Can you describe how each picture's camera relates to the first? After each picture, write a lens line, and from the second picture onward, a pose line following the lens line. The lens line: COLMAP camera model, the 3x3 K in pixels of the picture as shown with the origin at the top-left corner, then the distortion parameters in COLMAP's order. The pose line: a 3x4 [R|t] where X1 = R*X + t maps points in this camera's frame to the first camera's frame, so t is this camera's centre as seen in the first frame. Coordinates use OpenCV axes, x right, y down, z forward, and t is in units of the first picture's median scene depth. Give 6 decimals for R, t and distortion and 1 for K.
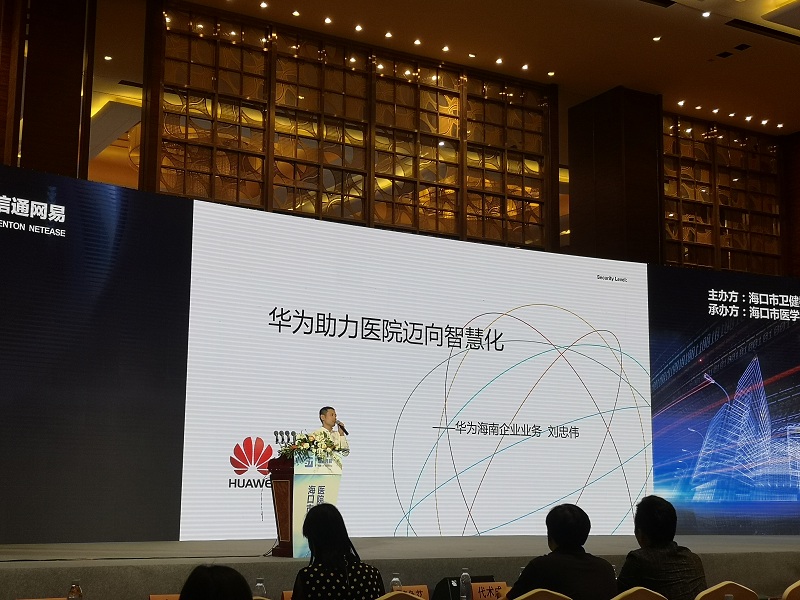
lens RADIAL K [[1151.9, 0, 395.4], [0, 1151.9, 297.5], [0, 0, 1]] dist [0.201729, -0.739746]
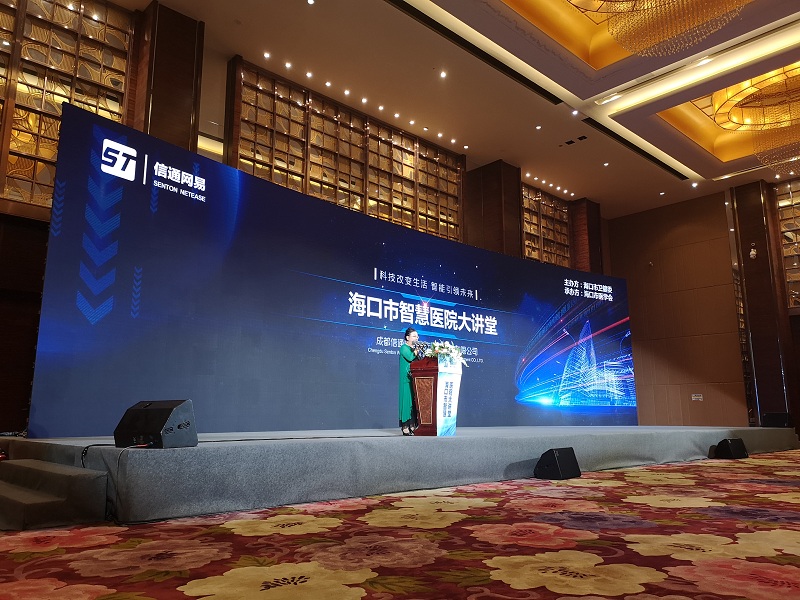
lens RADIAL K [[616.0, 0, 400.0], [0, 616.0, 300.0], [0, 0, 1]] dist [0.080553, -0.087794]
pose [[0.972356, 0.032747, 0.231196, -0.164647], [-0.028199, 0.999339, -0.022948, 0.050228], [-0.231795, 0.015795, 0.972637, 0.190000]]
